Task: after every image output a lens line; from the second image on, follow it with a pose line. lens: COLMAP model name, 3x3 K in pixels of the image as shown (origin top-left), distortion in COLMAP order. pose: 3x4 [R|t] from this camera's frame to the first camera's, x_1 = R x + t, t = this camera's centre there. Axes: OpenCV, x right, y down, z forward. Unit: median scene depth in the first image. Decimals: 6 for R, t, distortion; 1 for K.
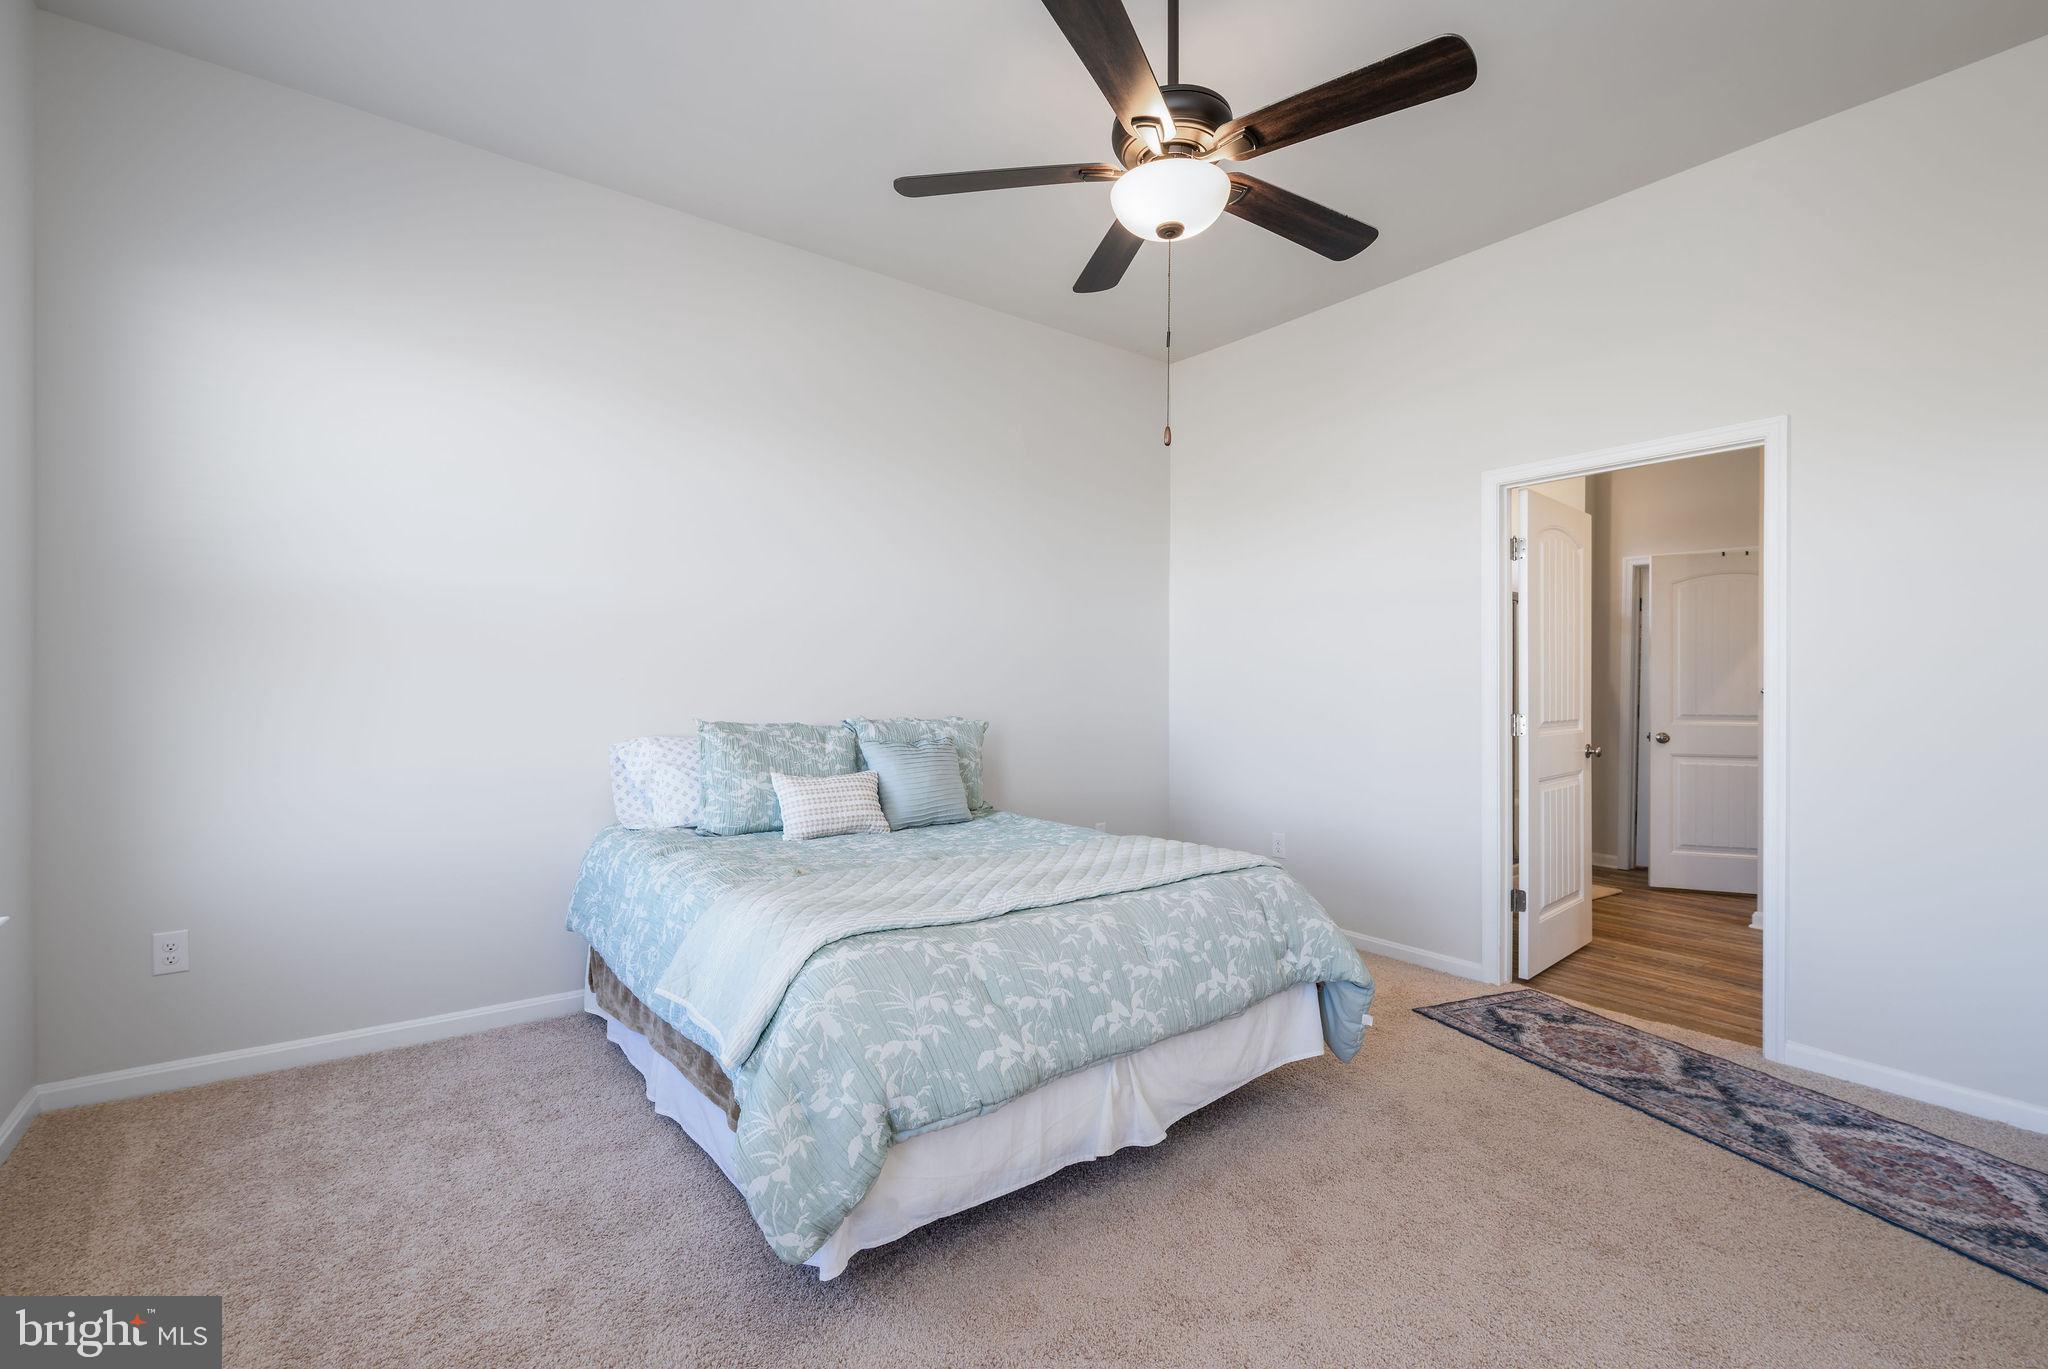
lens RADIAL K [[904.1, 0, 1024.0], [0, 904.1, 684.5], [0, 0, 1]] dist [-0.001412, -0.000424]
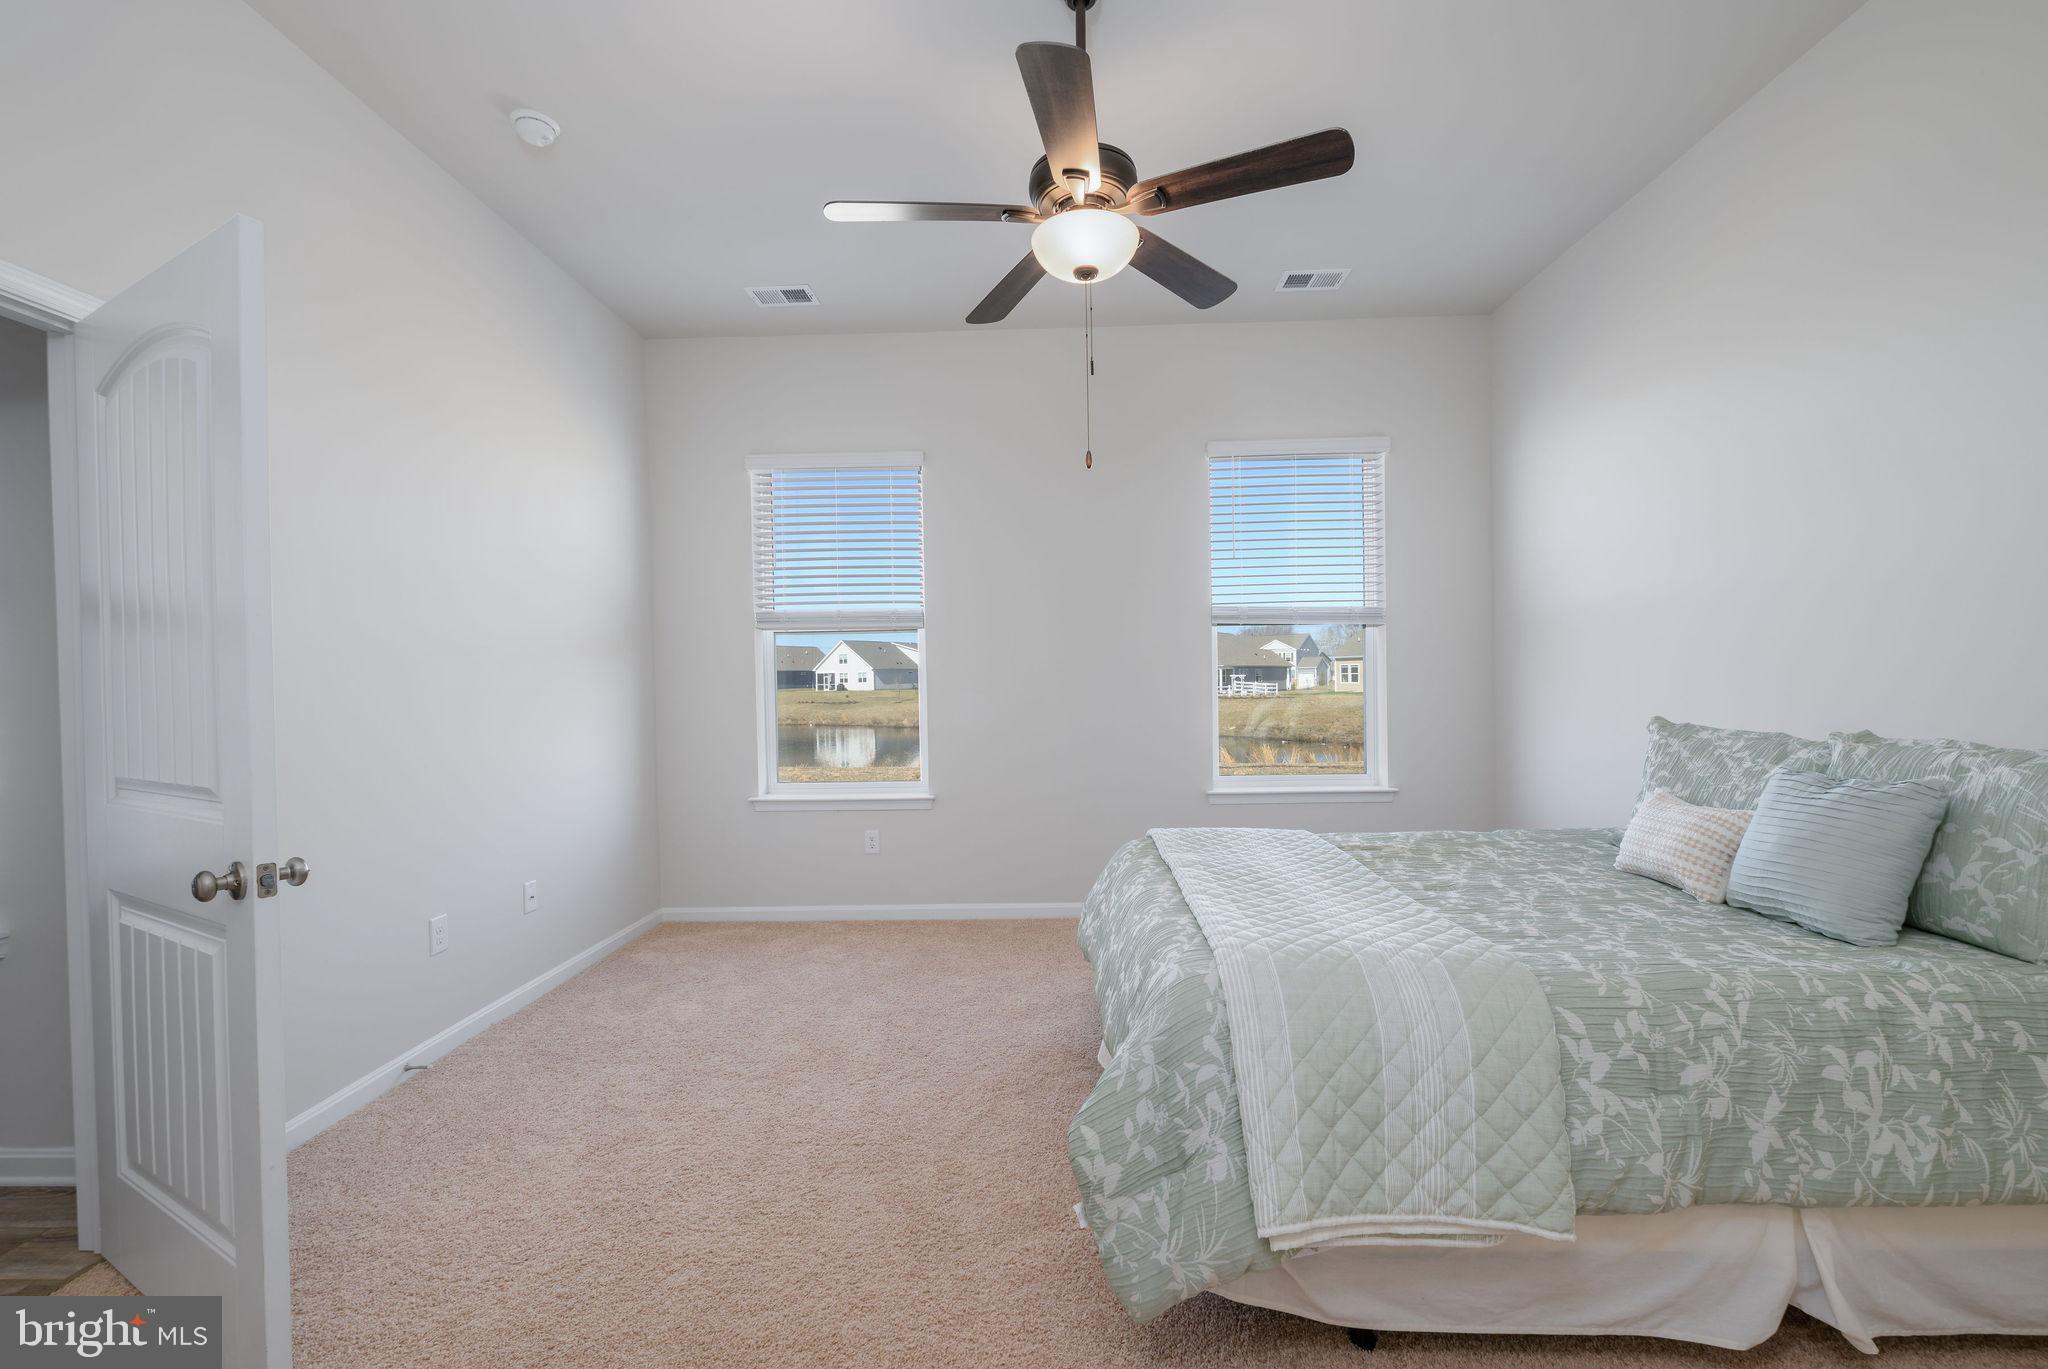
lens RADIAL K [[863.8, 0, 1024.0], [0, 863.8, 684.5], [0, 0, 1]] dist [-0.002362, -0.000502]
pose [[-0.628292, 0.004166, -0.777966, 0.985073], [0.007999, 0.999967, -0.001104, 0.002225], [0.777936, -0.006916, -0.628305, 1.524856]]
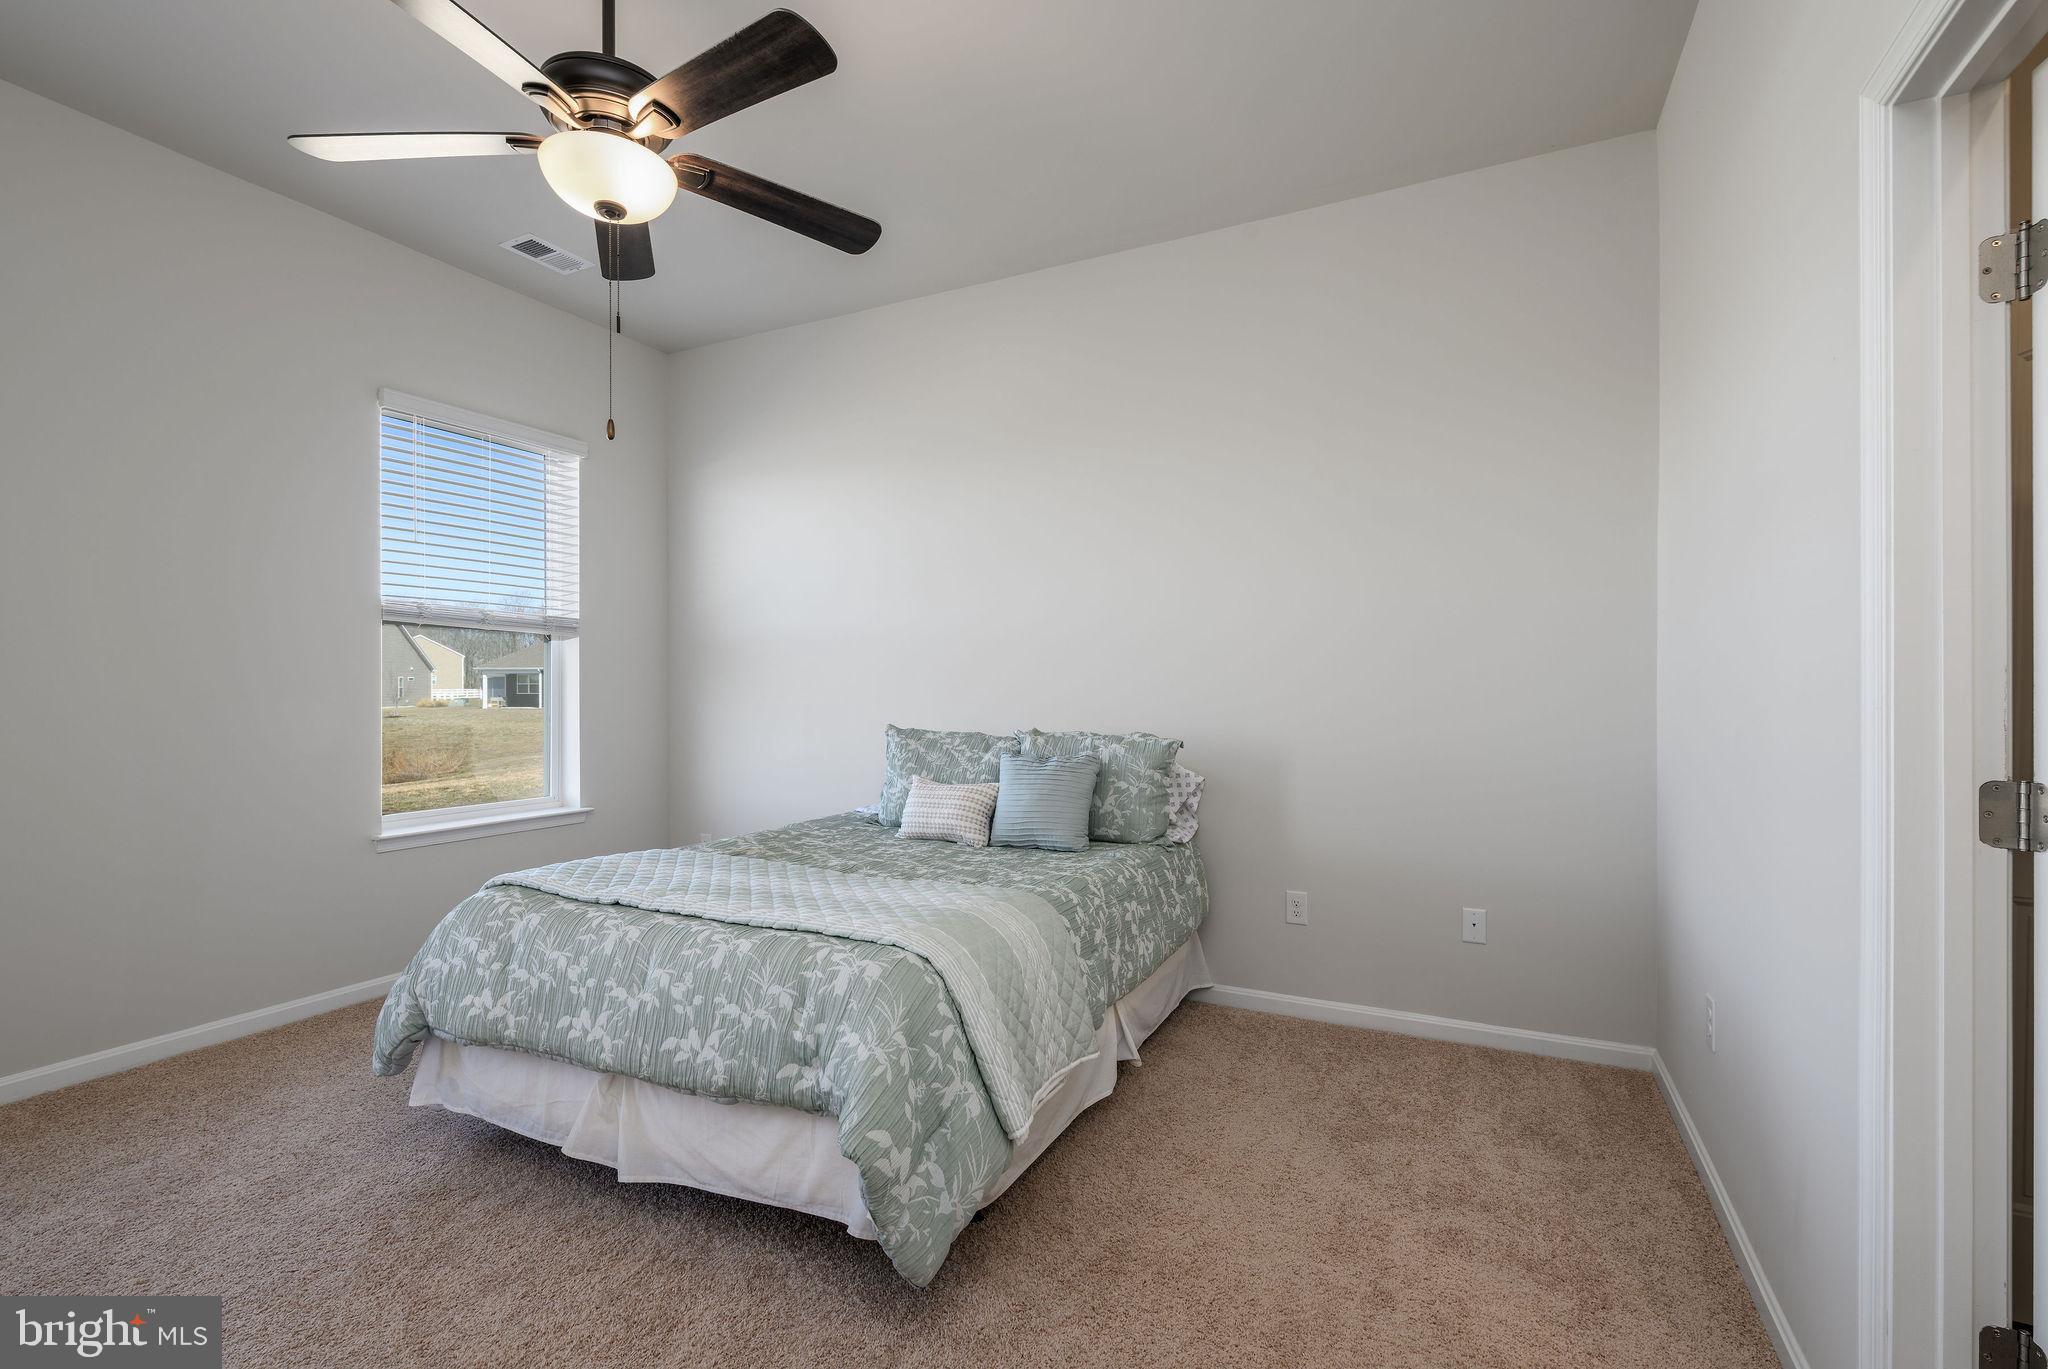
lens RADIAL K [[904.1, 0, 1024.0], [0, 904.1, 684.5], [0, 0, 1]] dist [-0.001412, -0.000424]
pose [[0.444419, -0.014629, -0.895700, 1.131614], [0.000947, 0.999874, -0.015860, 0.005468], [0.895819, 0.006201, 0.444377, 0.916896]]
